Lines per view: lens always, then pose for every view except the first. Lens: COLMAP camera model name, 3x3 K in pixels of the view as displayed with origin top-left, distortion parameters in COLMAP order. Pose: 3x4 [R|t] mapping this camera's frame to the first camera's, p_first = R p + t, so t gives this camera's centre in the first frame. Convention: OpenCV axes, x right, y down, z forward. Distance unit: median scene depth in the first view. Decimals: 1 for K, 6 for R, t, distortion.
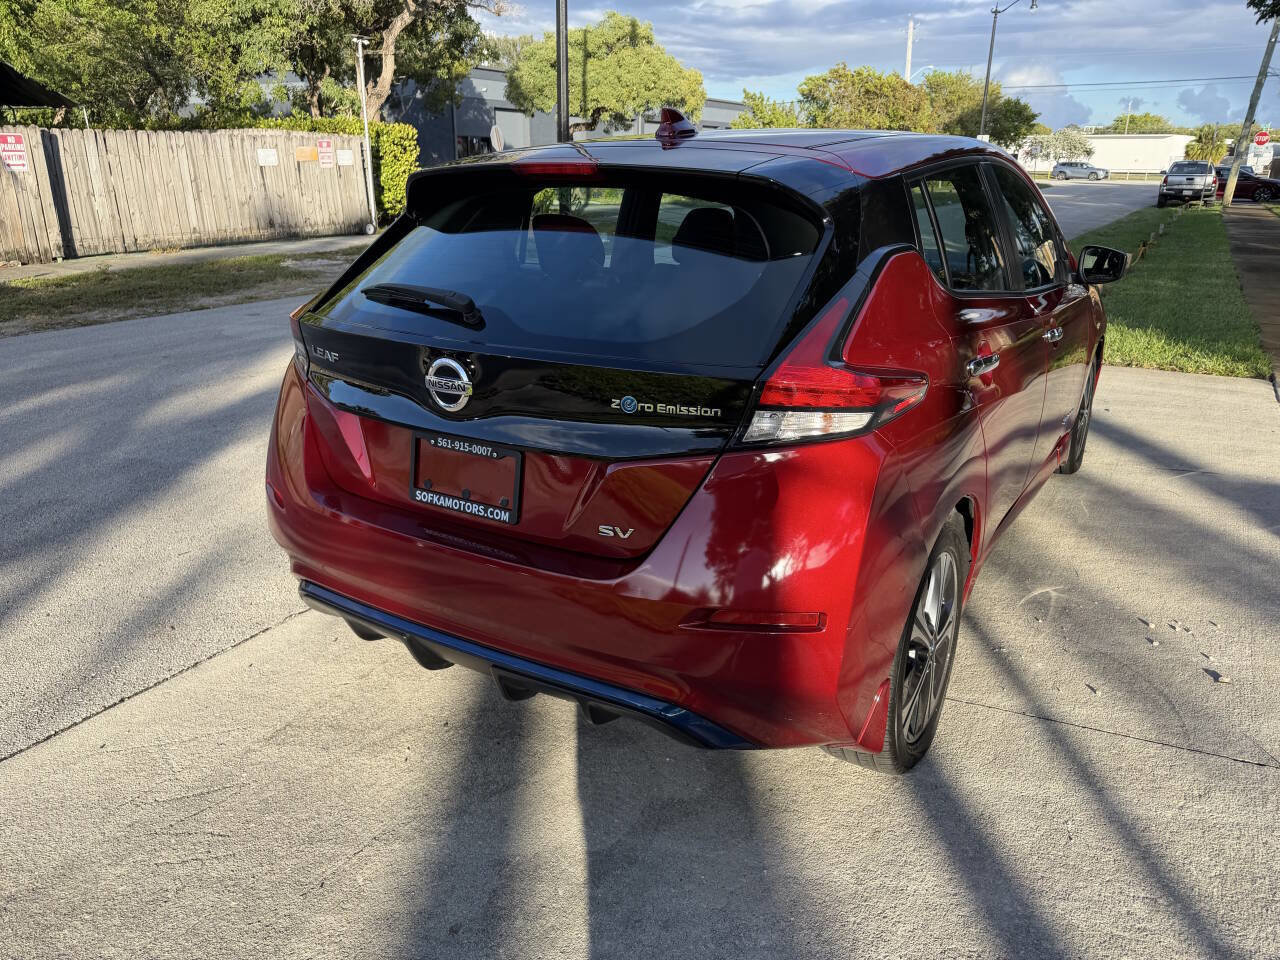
lens RADIAL K [[909.6, 0, 648.2], [0, 909.6, 476.8], [0, 0, 1]] dist [0.026592, -0.033095]
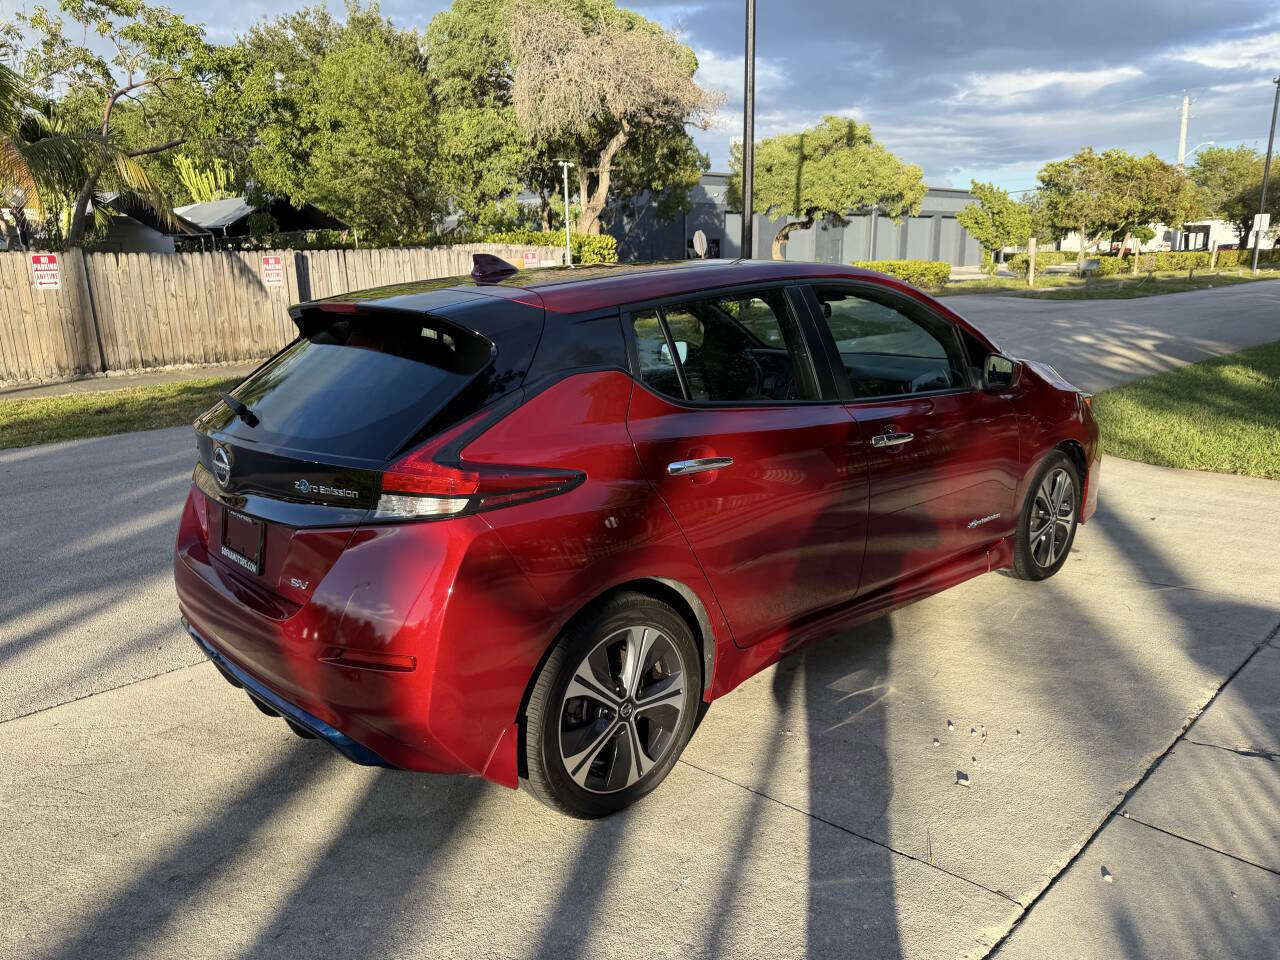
lens RADIAL K [[909.6, 0, 634.2], [0, 909.6, 489.1], [0, 0, 1]] dist [0.026592, -0.033095]
pose [[0.960870, 0.037570, -0.274441, 0.068486], [-0.060296, 0.995371, -0.074843, -0.000438], [0.270359, 0.088462, 0.958687, -0.011575]]
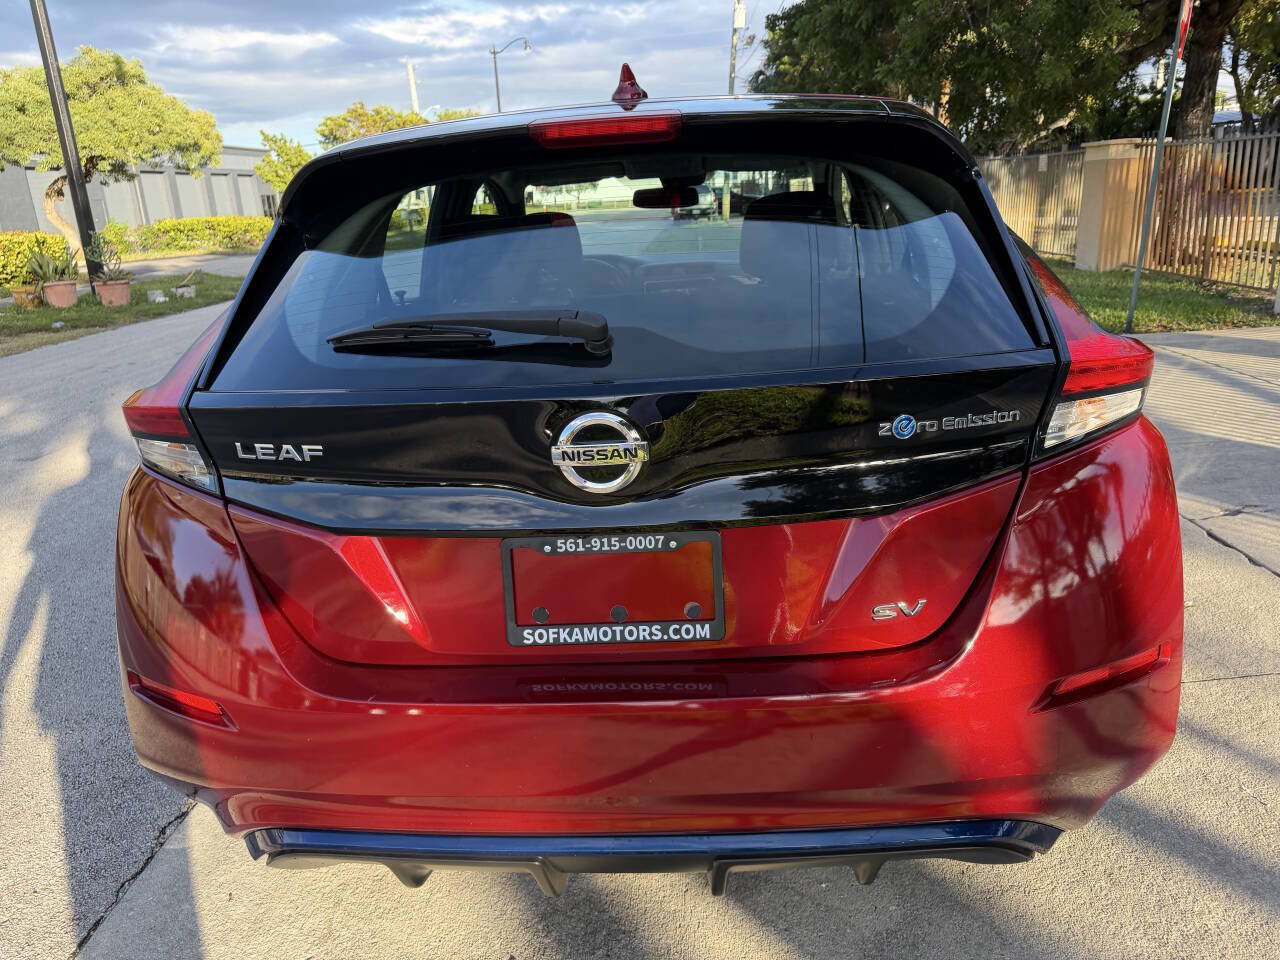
lens RADIAL K [[909.6, 0, 644.8], [0, 909.6, 485.1], [0, 0, 1]] dist [0.026592, -0.033095]
pose [[0.880148, -0.199114, 0.430920, -0.043542], [0.212852, 0.976942, 0.016667, -0.007662], [-0.424303, 0.077053, 0.902236, 0.038477]]
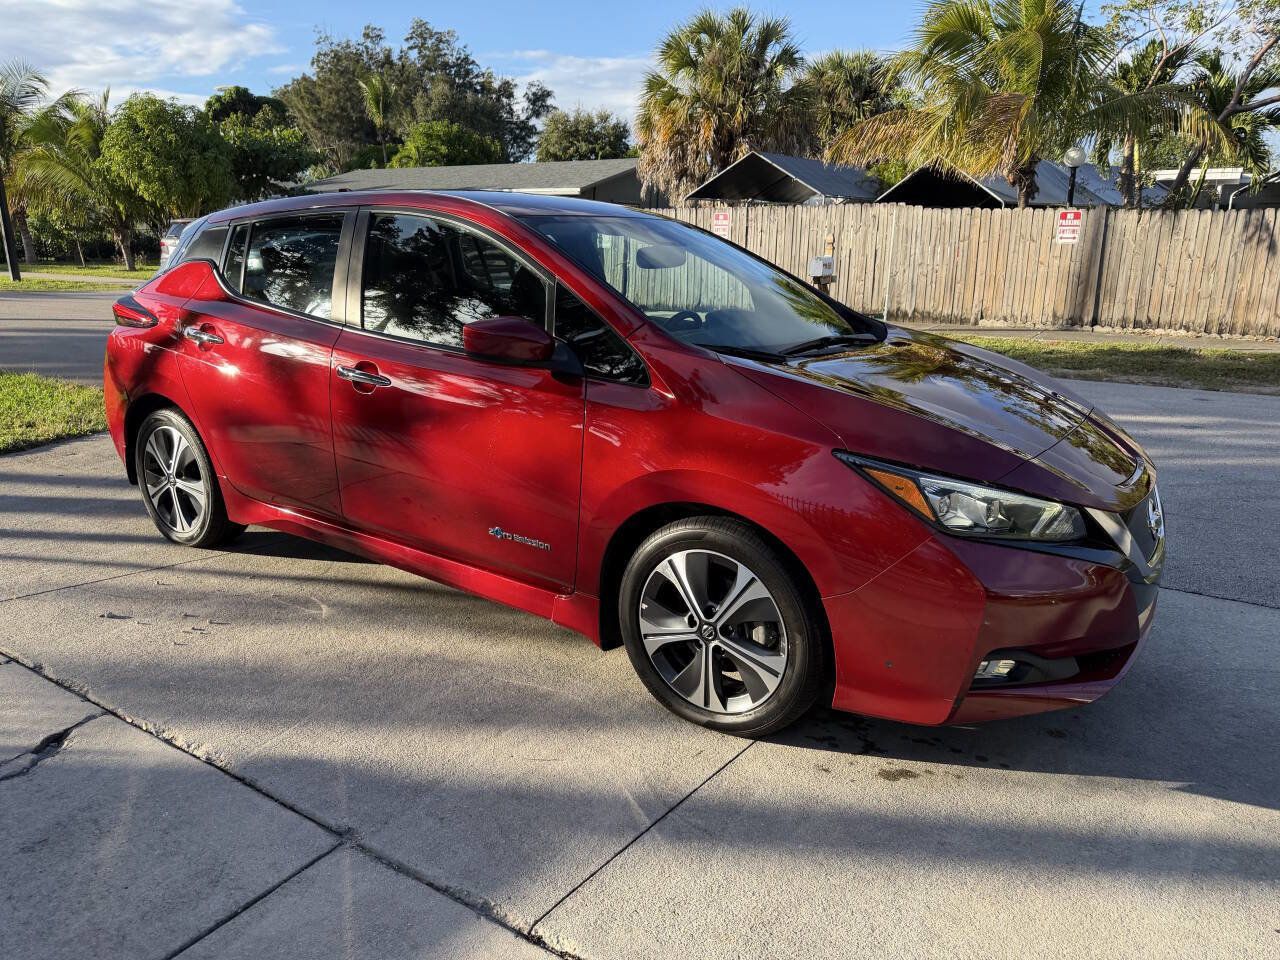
lens RADIAL K [[909.6, 0, 630.3], [0, 909.6, 482.8], [0, 0, 1]] dist [0.026592, -0.033095]
pose [[-0.057308, 0.249829, -0.966593, 0.216435], [-0.332608, 0.908096, 0.254429, -0.060914], [0.941322, 0.336077, 0.031054, 0.194629]]
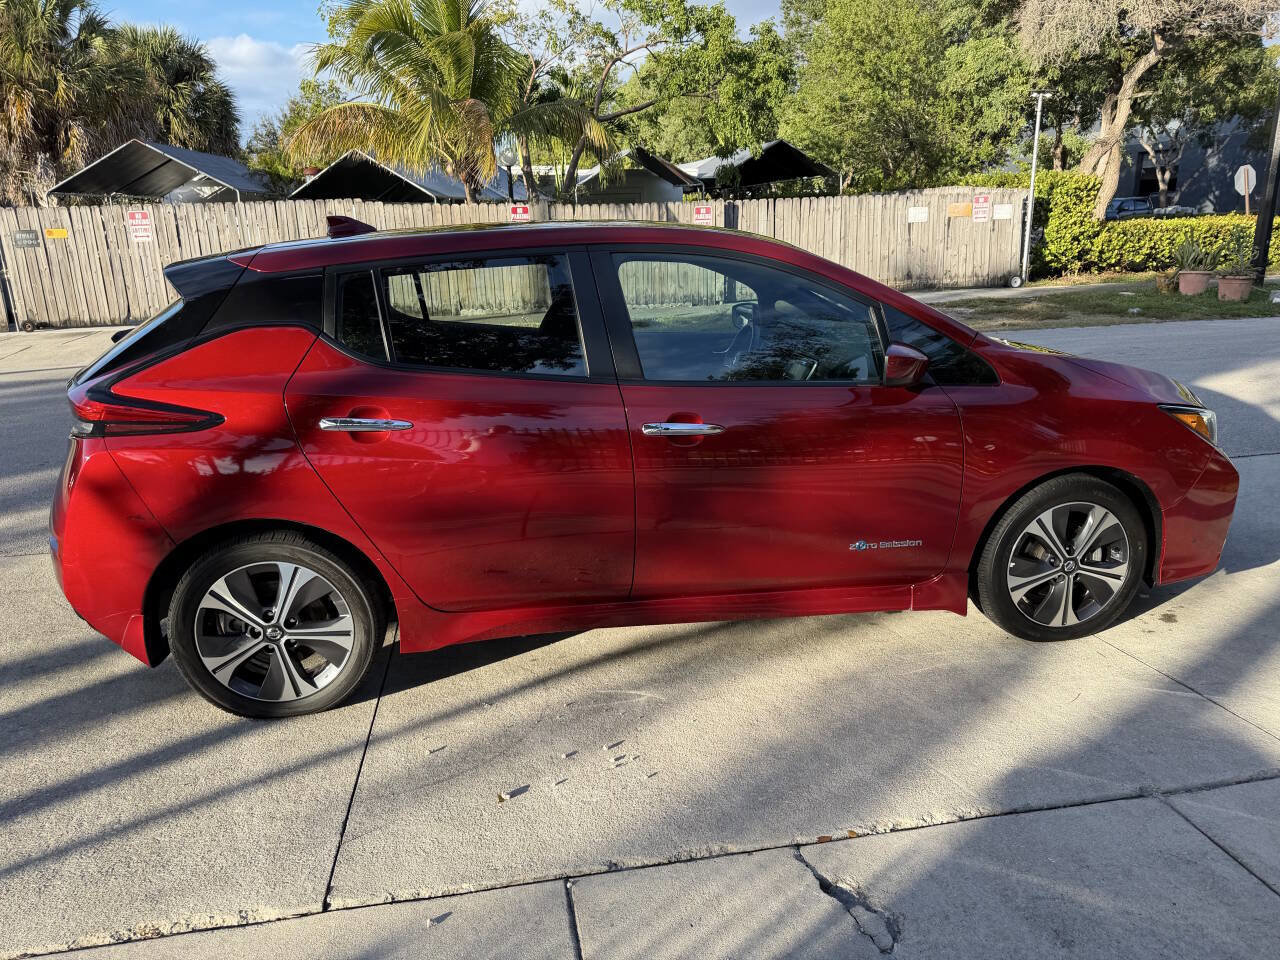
lens RADIAL K [[909.6, 0, 647.8], [0, 909.6, 491.3], [0, 0, 1]] dist [0.026592, -0.033095]
pose [[0.652112, 0.192754, -0.733209, 0.168496], [-0.216700, 0.974179, 0.063371, -0.021791], [0.726492, 0.117562, 0.677044, 0.053633]]
